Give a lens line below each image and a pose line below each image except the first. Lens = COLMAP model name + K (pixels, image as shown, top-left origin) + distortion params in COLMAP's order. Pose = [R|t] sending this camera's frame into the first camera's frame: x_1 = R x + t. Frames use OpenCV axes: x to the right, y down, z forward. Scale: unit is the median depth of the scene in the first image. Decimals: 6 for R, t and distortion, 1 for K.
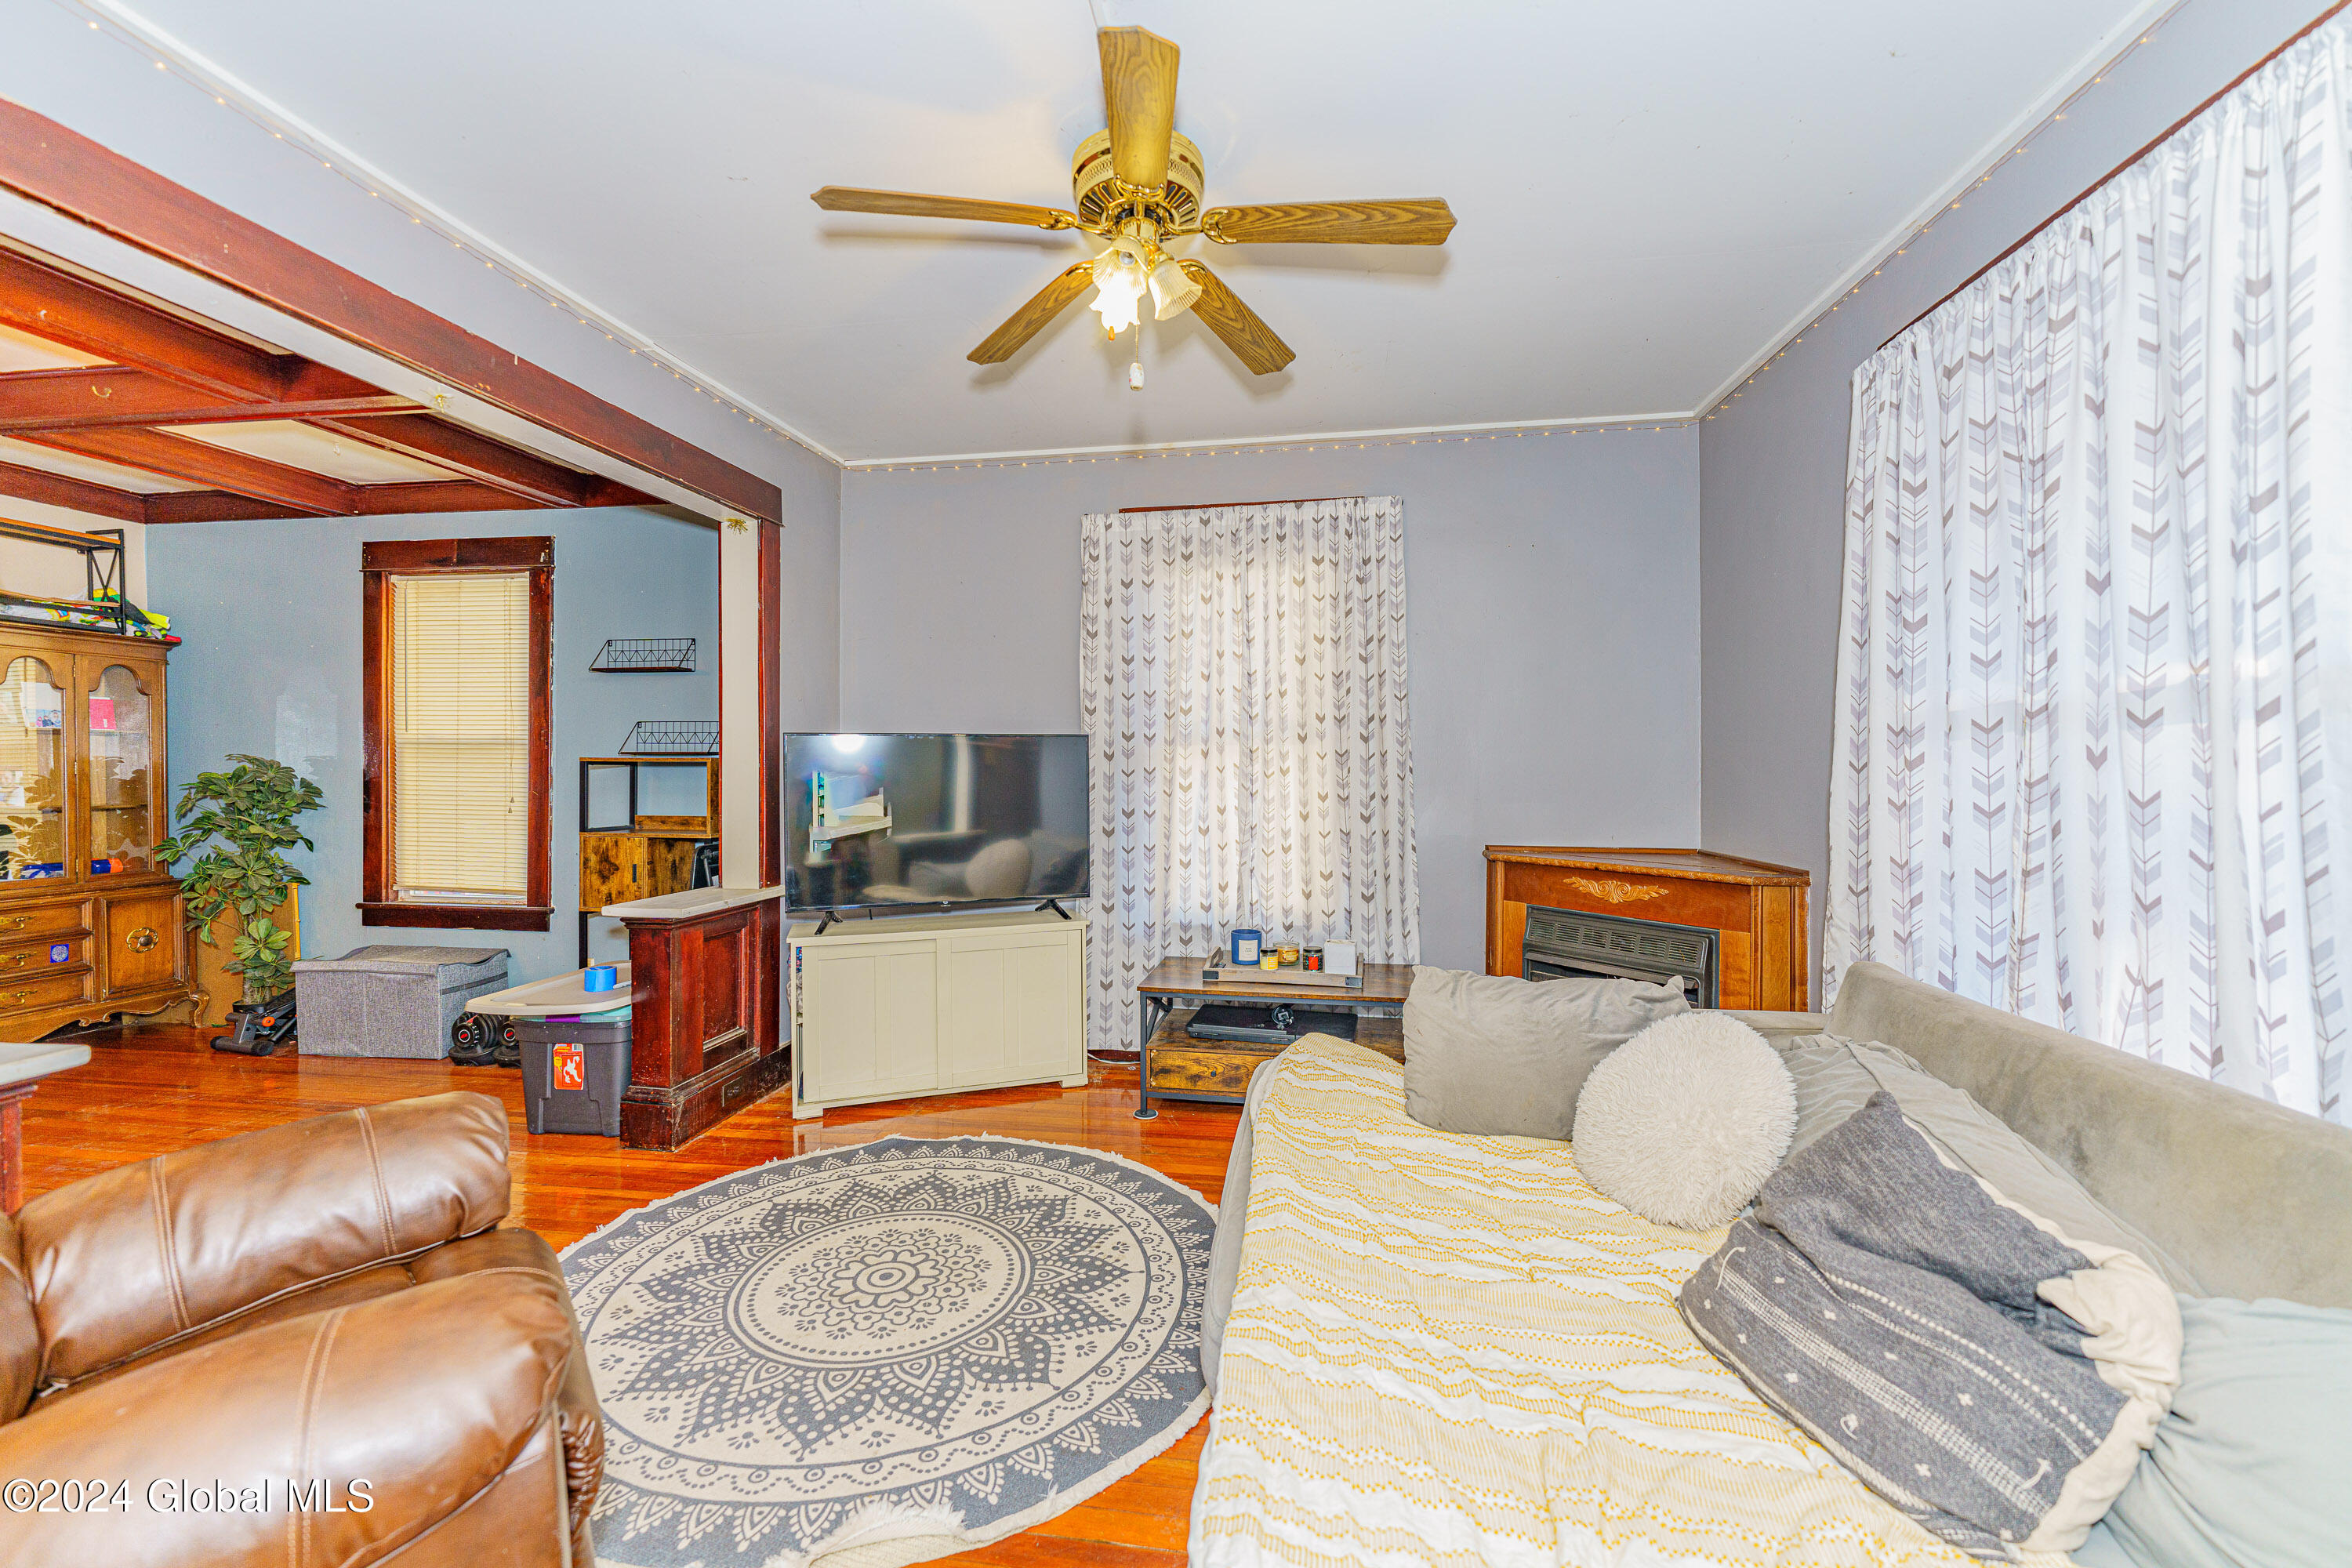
lens RADIAL K [[936.2, 0, 1175.6], [0, 936.2, 780.5], [0, 0, 1]] dist [0.002911, -0.000902]
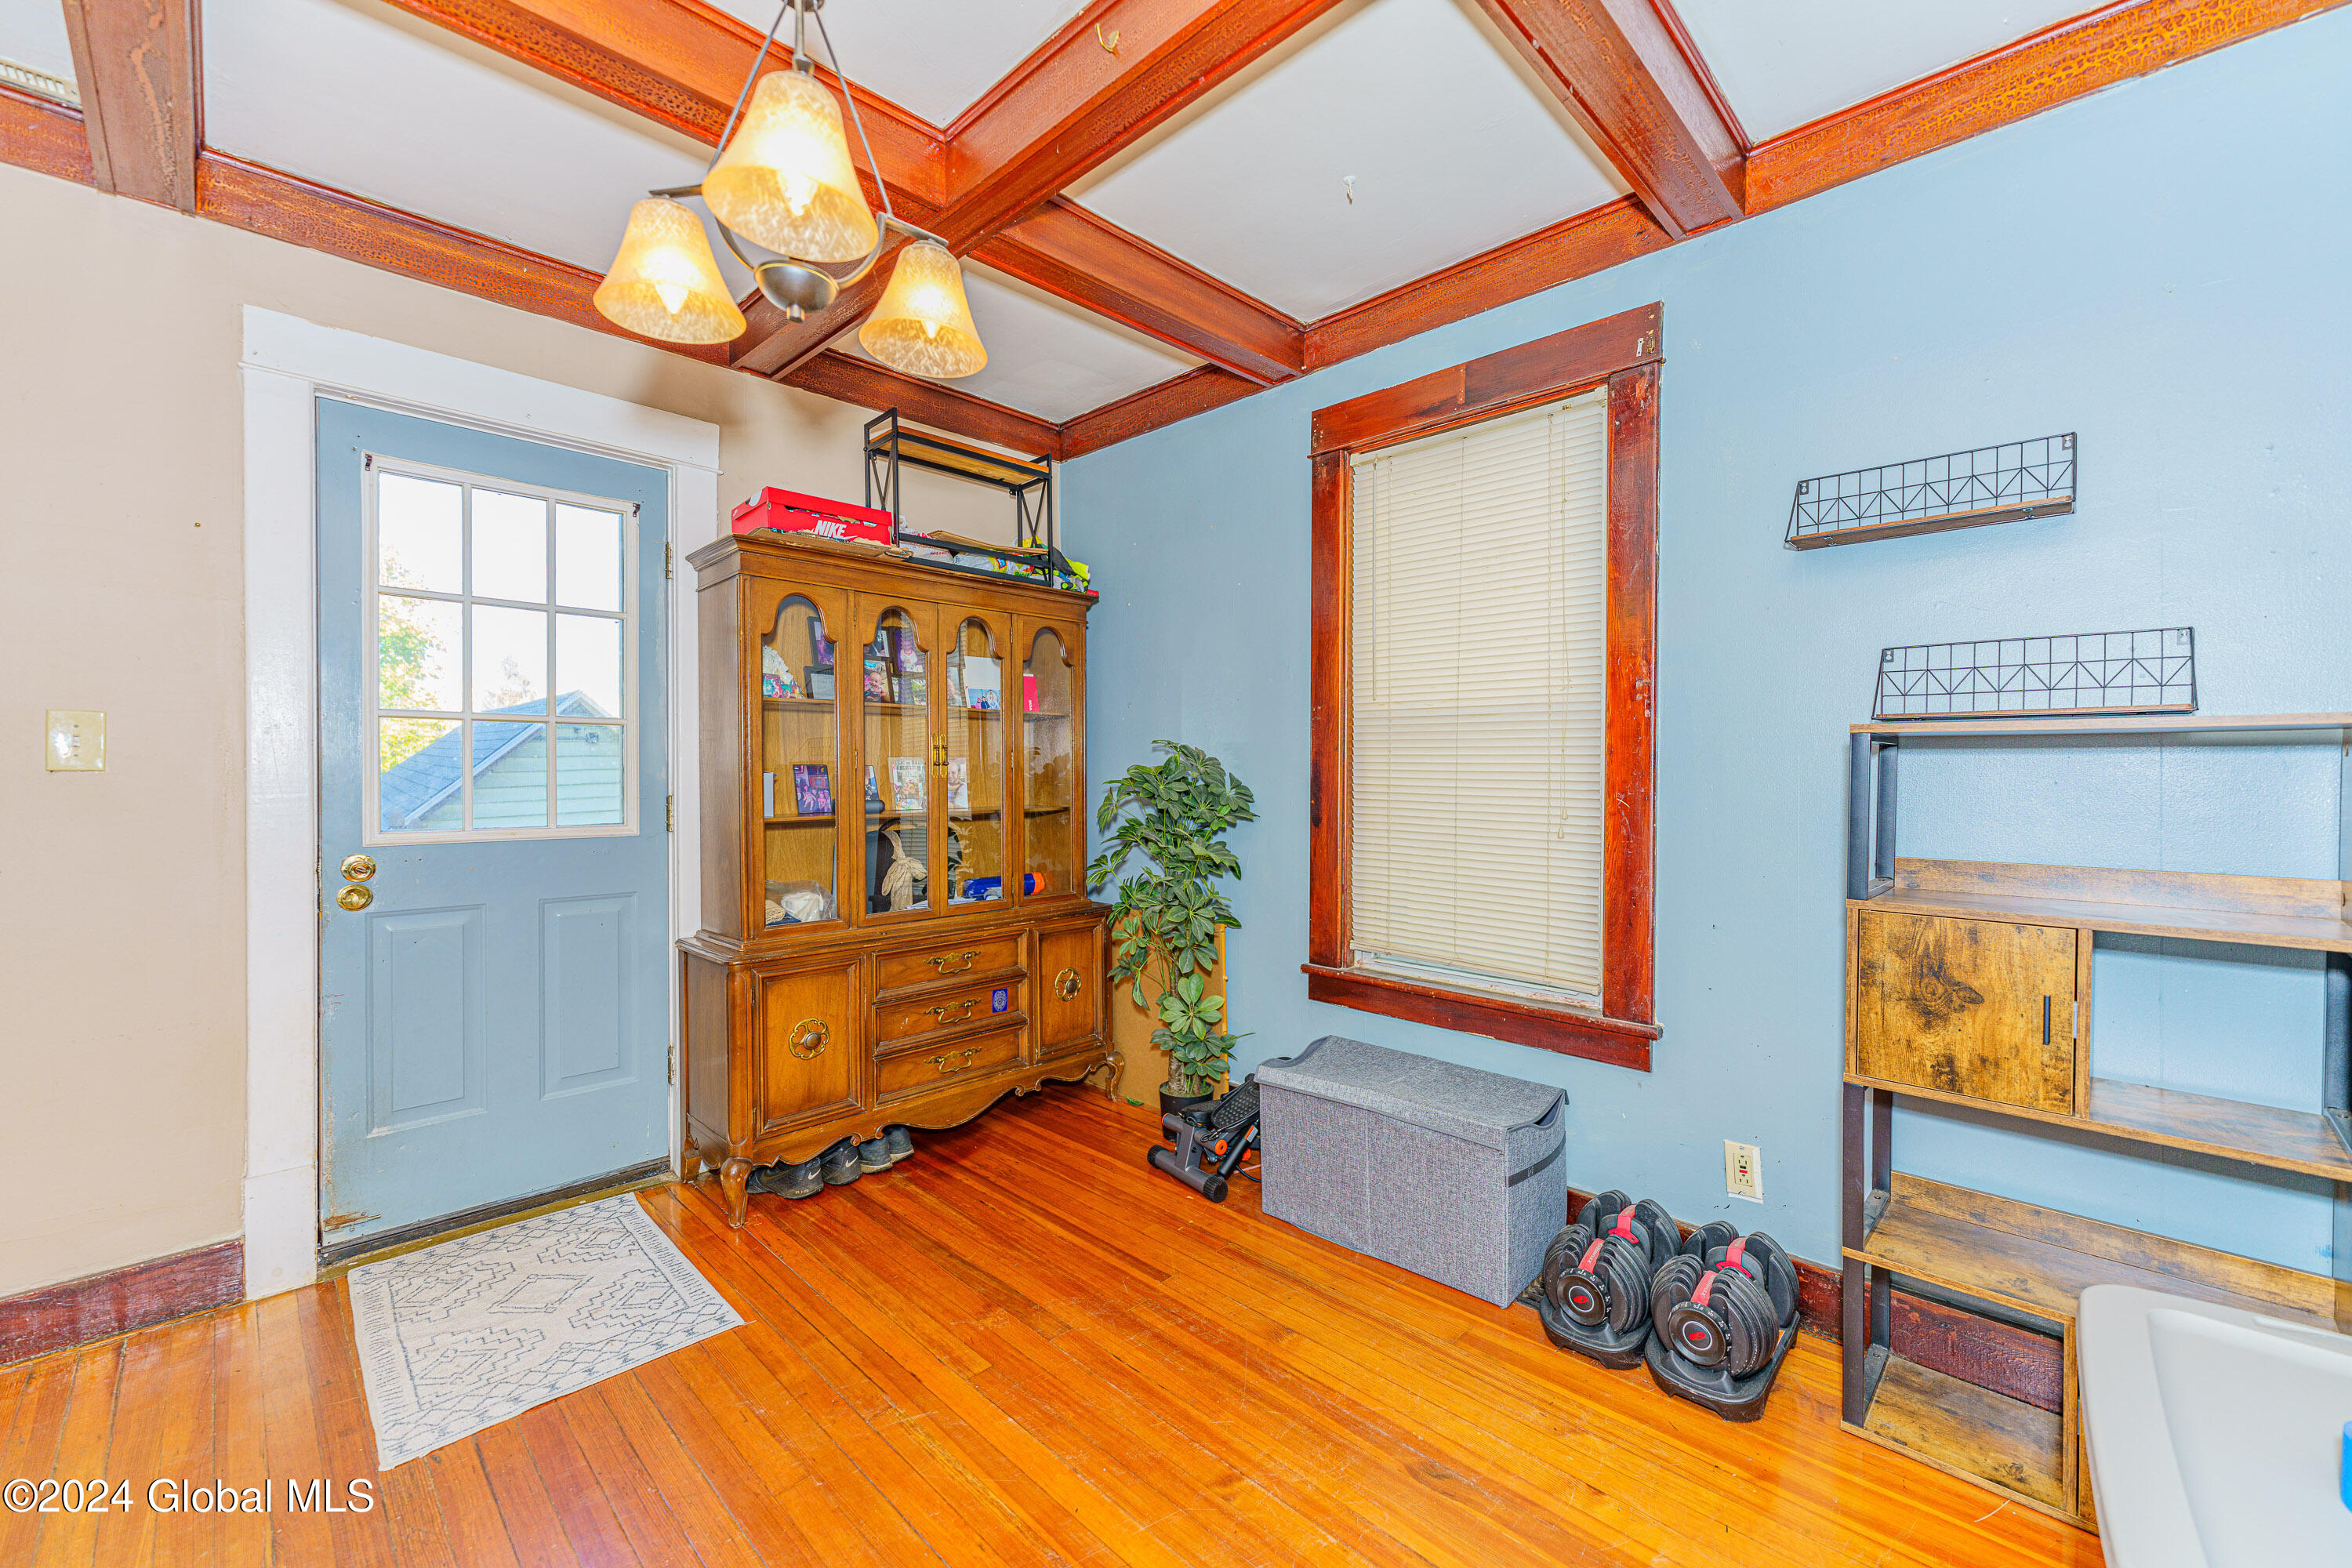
lens RADIAL K [[936.2, 0, 1173.4], [0, 936.2, 781.6], [0, 0, 1]] dist [0.002911, -0.000902]
pose [[0.808212, 0.005811, -0.588863, -0.679941], [-0.004283, 0.999983, 0.003991, 0.000701], [0.588877, -0.000703, 0.808223, 0.505249]]
